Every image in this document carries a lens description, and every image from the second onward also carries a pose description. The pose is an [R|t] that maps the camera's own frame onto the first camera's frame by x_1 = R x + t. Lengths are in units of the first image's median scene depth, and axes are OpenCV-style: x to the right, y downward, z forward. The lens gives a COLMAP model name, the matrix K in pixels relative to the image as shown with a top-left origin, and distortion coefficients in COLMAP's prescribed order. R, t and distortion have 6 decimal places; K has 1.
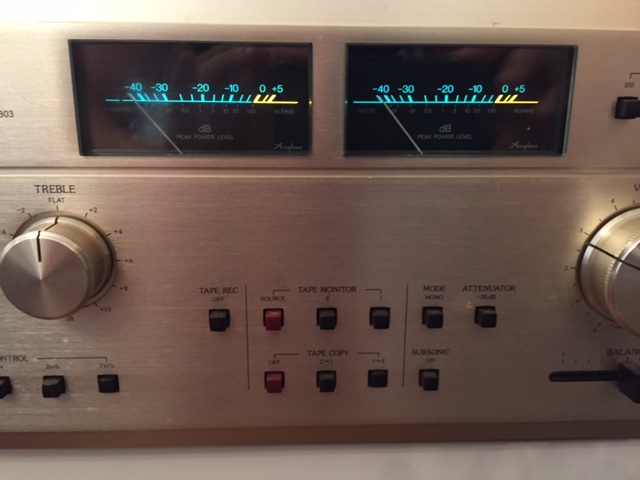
lens RADIAL K [[576.8, 0, 322.4], [0, 576.8, 240.7], [0, 0, 1]] dist [0.057119, -0.093030]
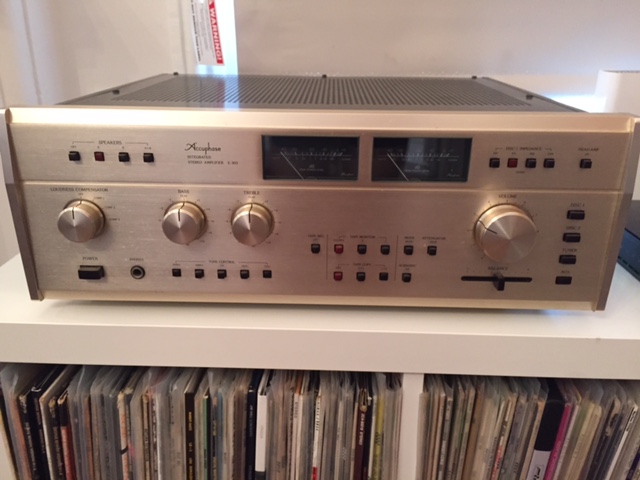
lens RADIAL K [[576.8, 0, 319.9], [0, 576.8, 241.5], [0, 0, 1]] dist [0.057119, -0.093030]
pose [[0.997740, 0.028329, -0.060936, -0.020036], [-0.021563, 0.993812, 0.108958, -0.144311], [0.063646, -0.107398, 0.992177, -1.298496]]
